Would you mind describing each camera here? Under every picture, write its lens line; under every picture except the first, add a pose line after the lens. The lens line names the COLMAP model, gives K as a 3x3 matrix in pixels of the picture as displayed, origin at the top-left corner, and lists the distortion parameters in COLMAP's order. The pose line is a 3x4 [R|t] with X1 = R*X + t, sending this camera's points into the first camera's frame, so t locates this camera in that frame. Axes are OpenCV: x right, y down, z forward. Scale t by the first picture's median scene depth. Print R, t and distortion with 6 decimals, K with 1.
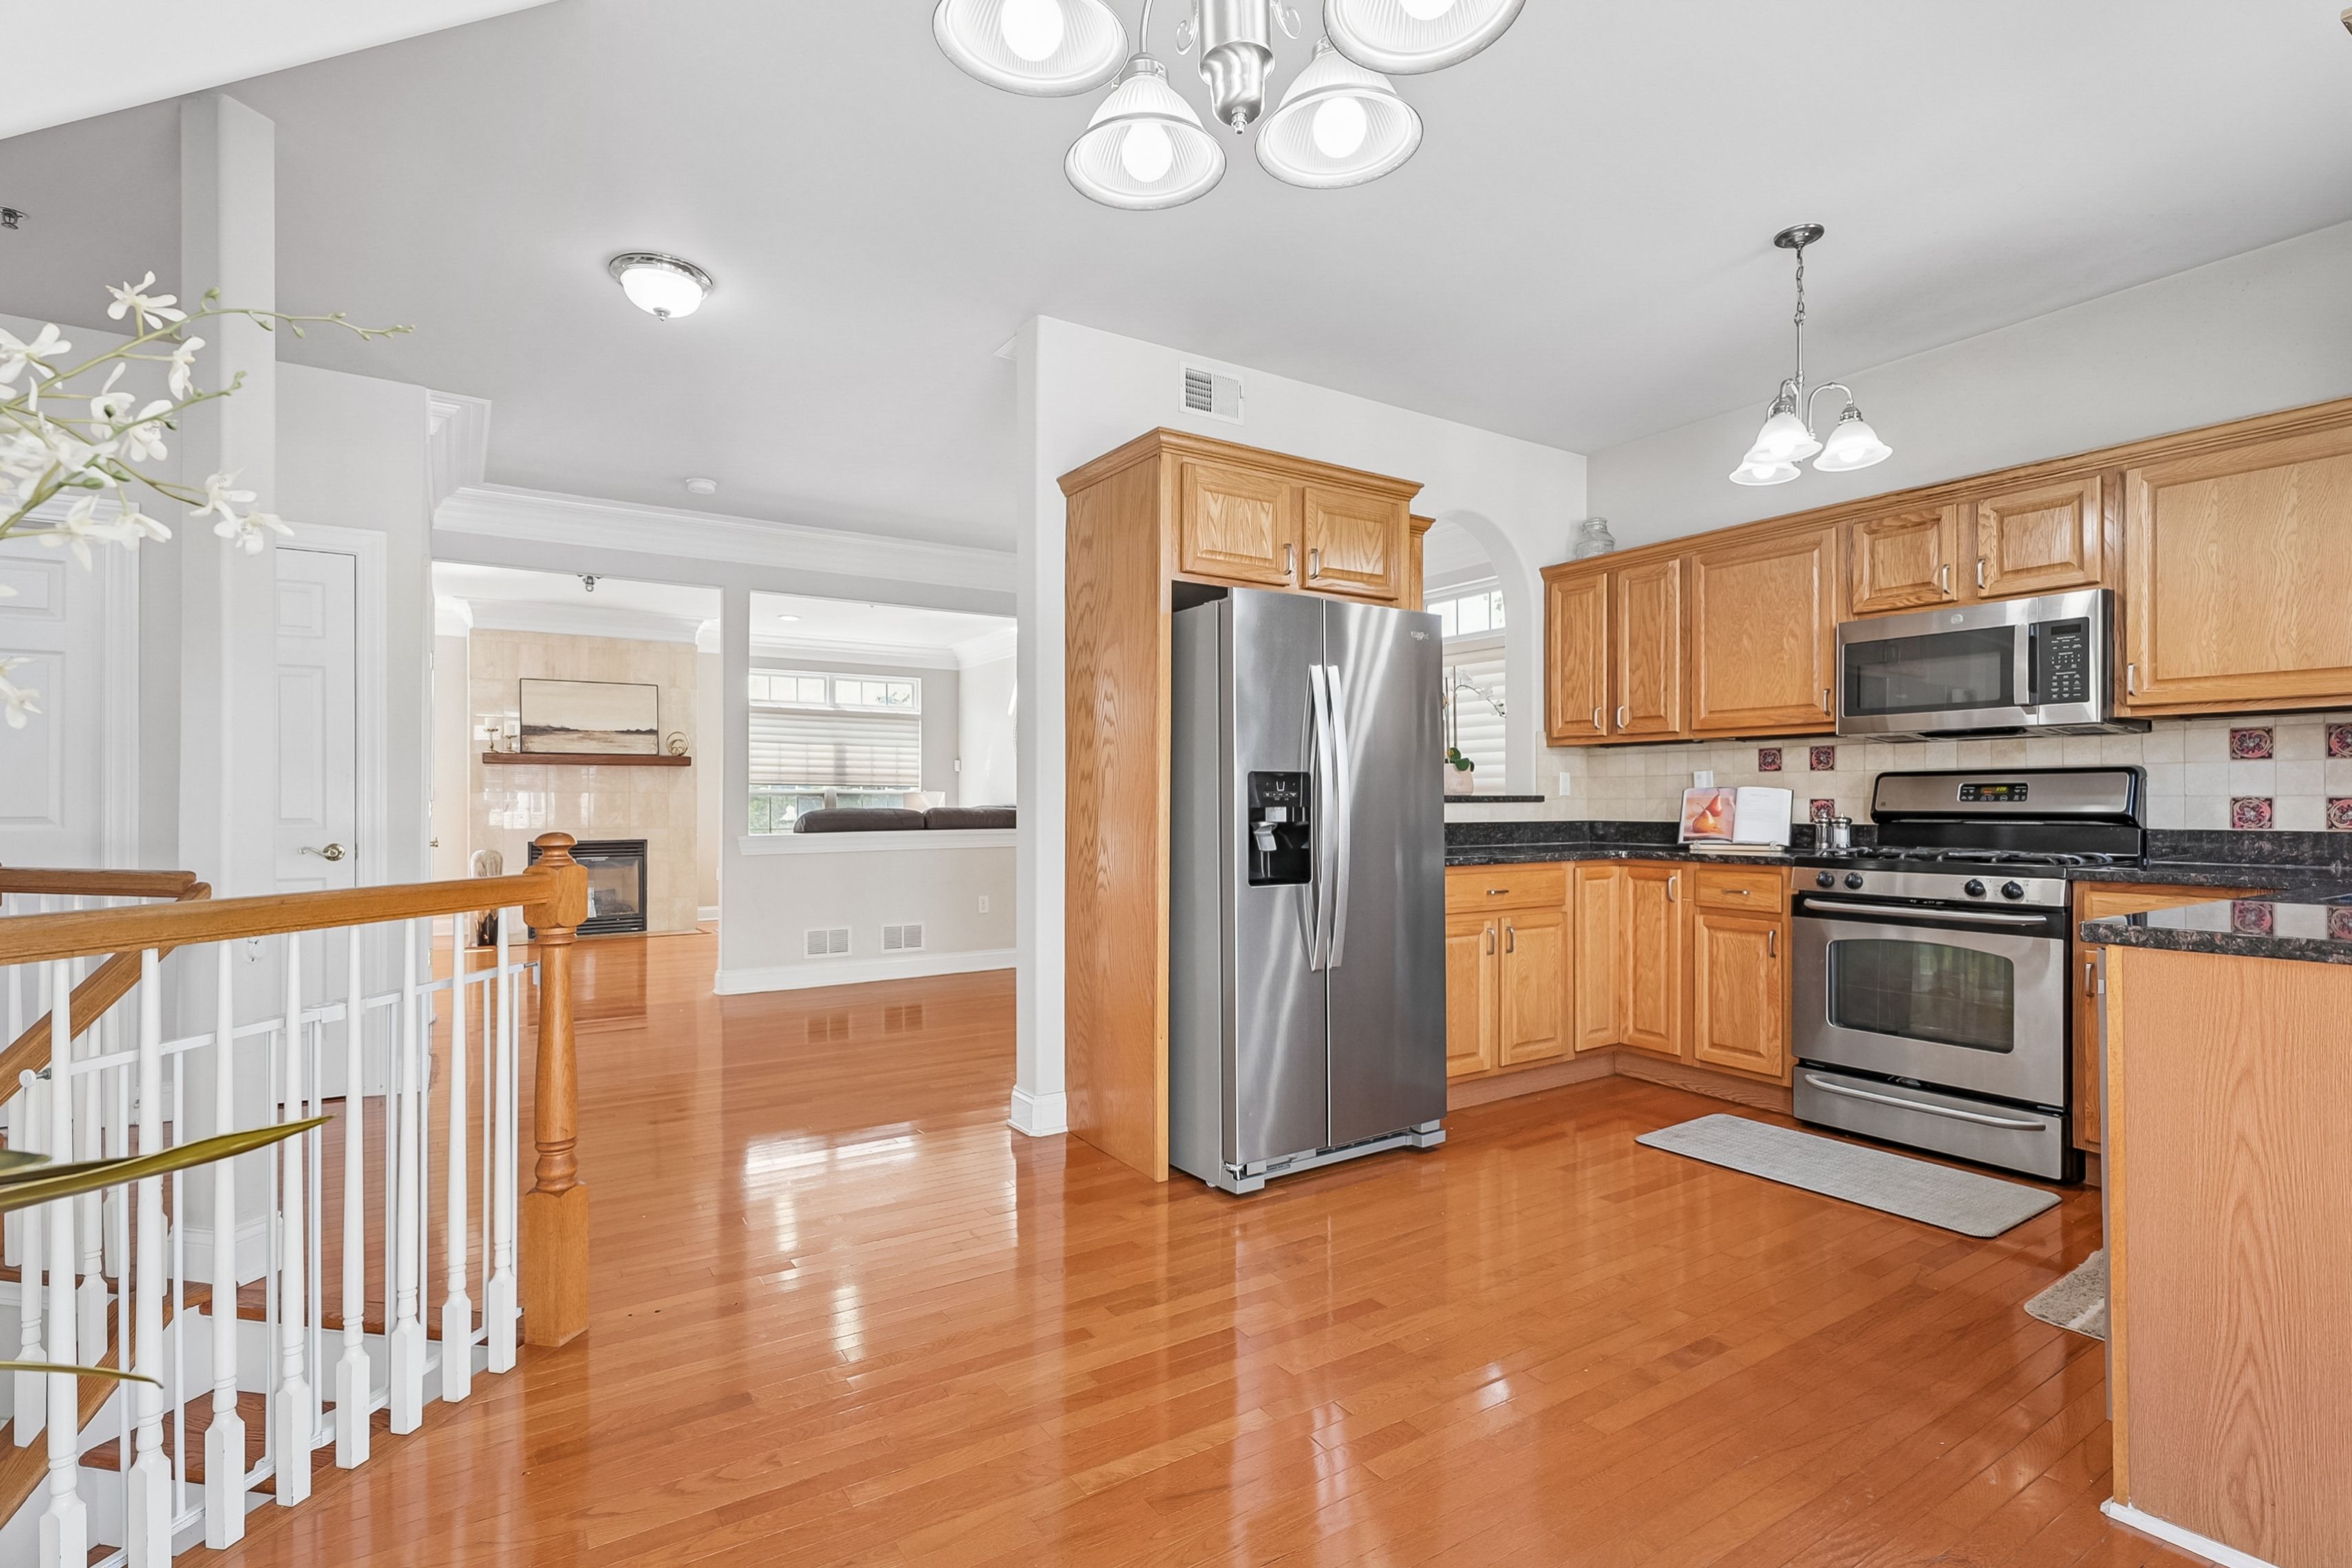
lens RADIAL K [[1123.7, 0, 1188.3], [0, 1123.7, 804.8], [0, 0, 1]] dist [0.004050, 0.000381]
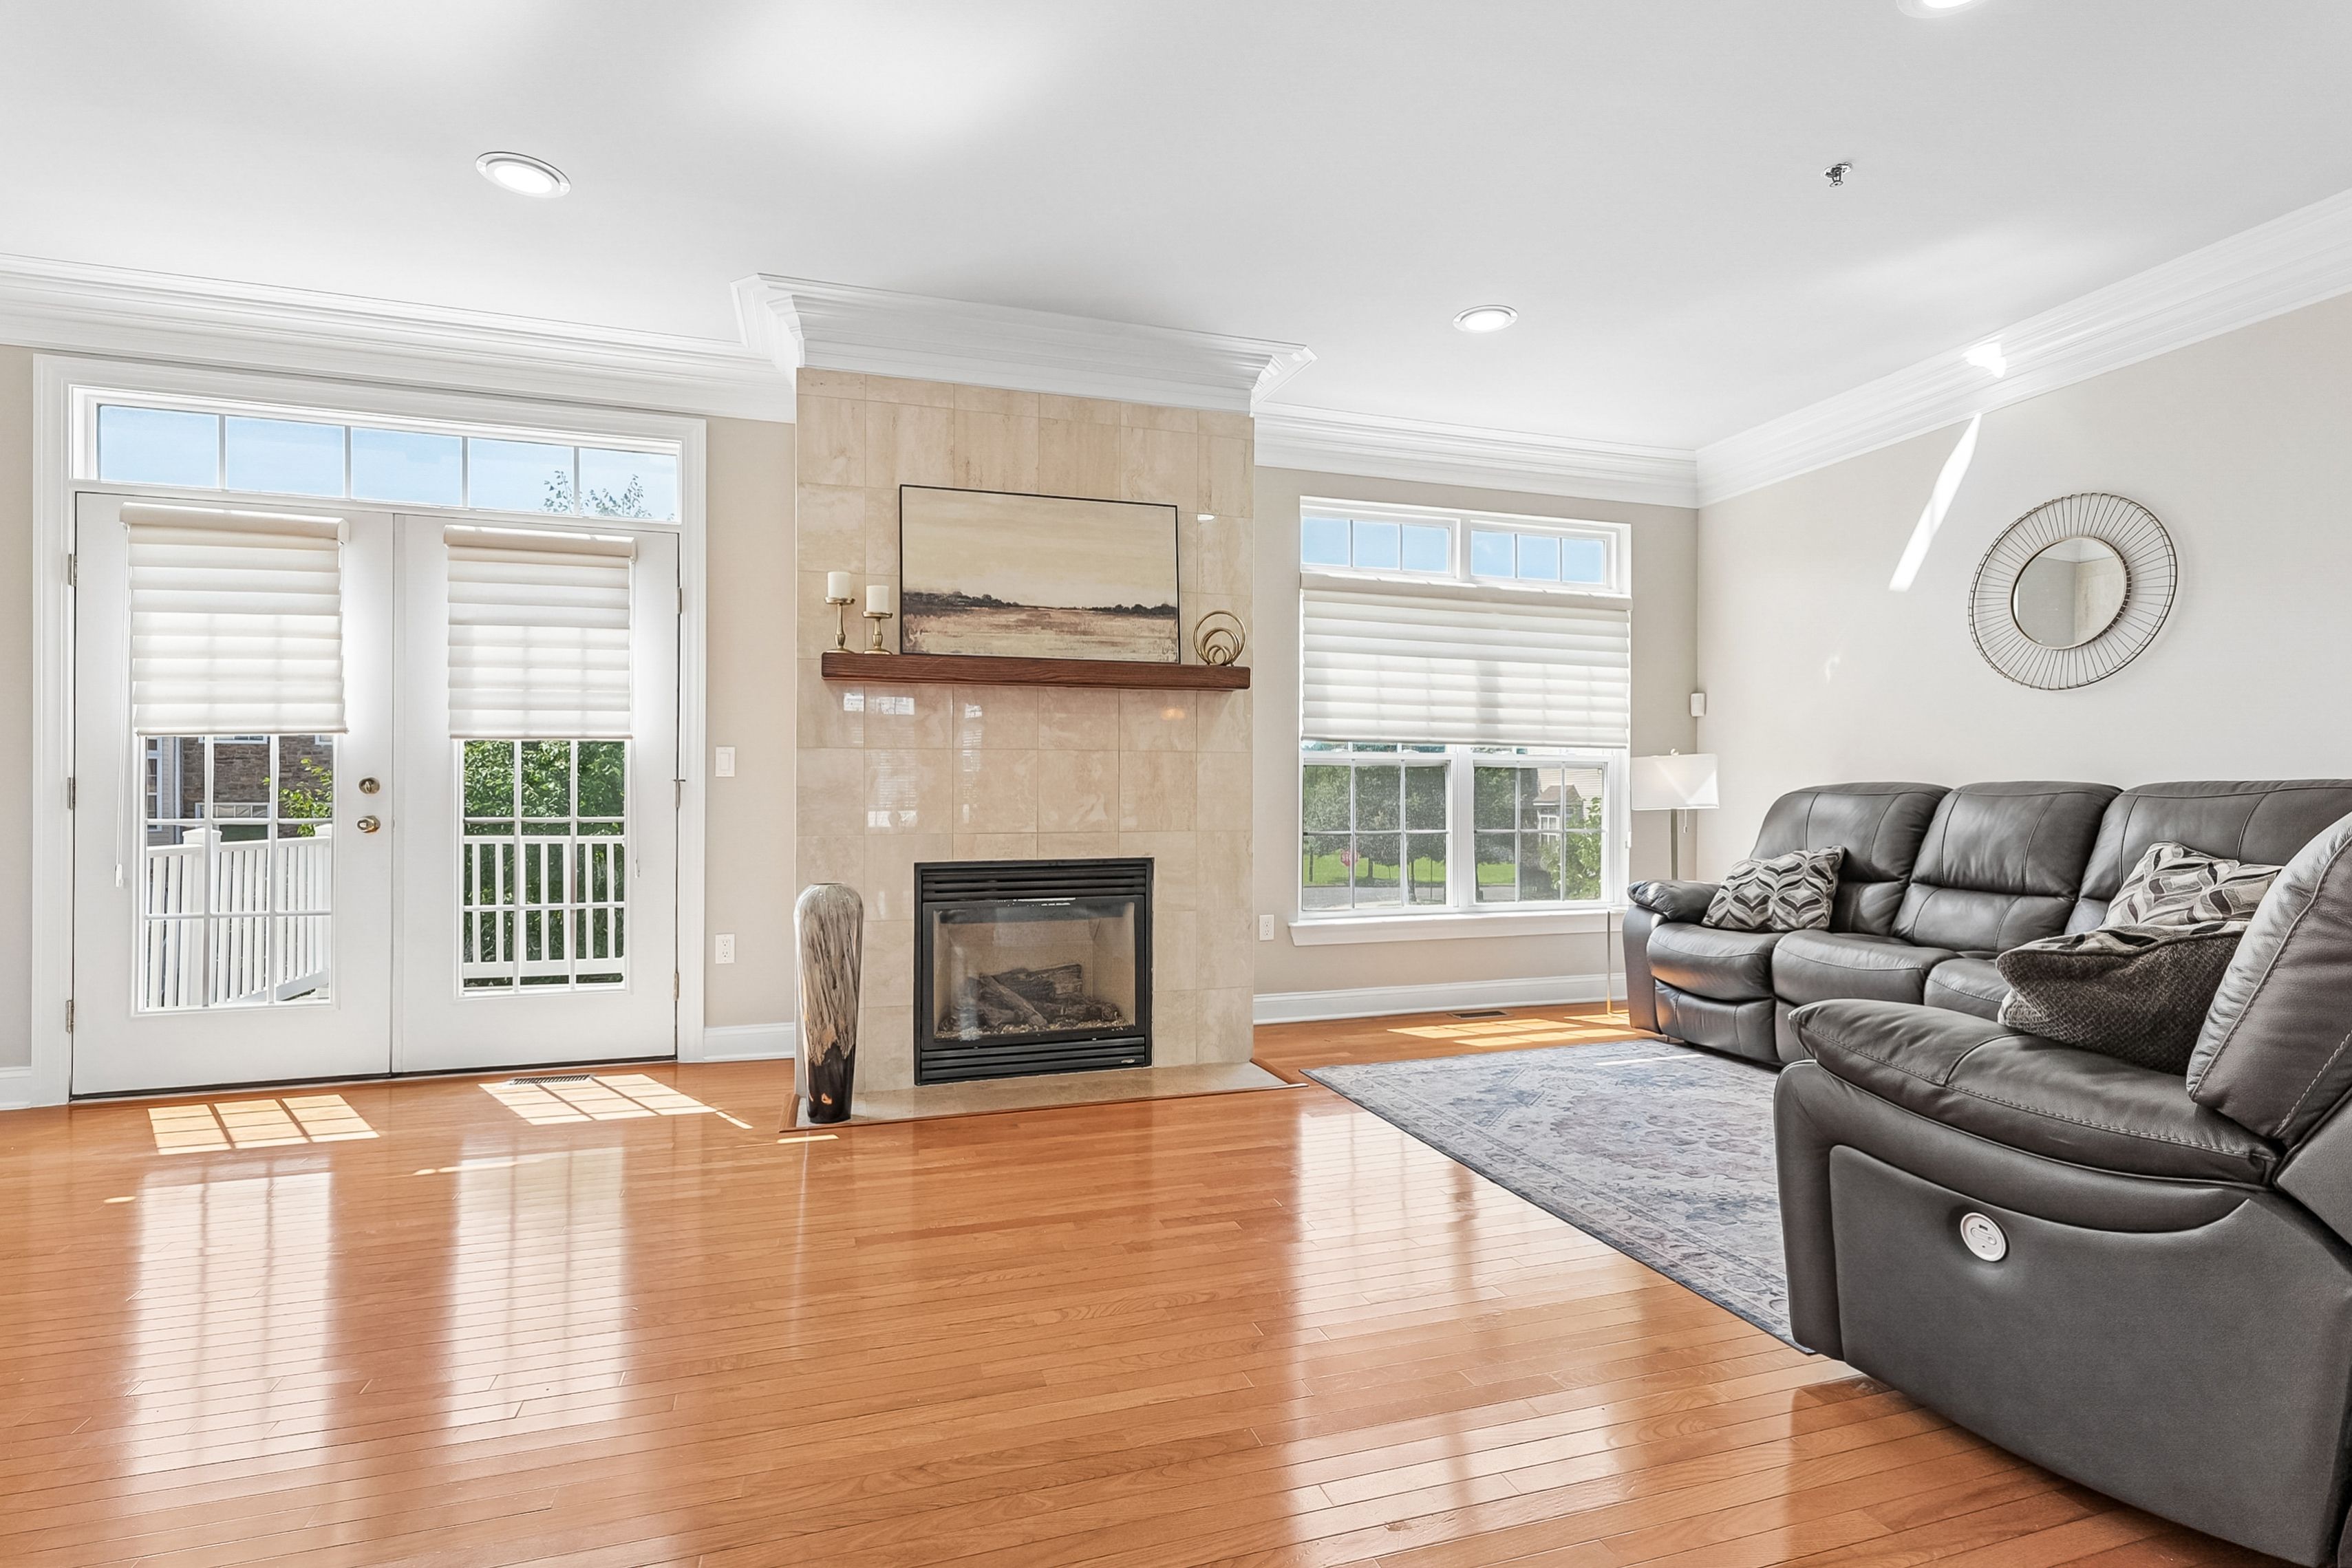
lens RADIAL K [[1123.7, 0, 1185.9], [0, 1123.7, 794.7], [0, 0, 1]] dist [0.004050, 0.000381]
pose [[0.964308, -0.001382, -0.264781, -0.806945], [-0.000355, 0.999979, -0.006510, 0.021059], [0.264784, 0.006372, 0.964287, 1.325585]]
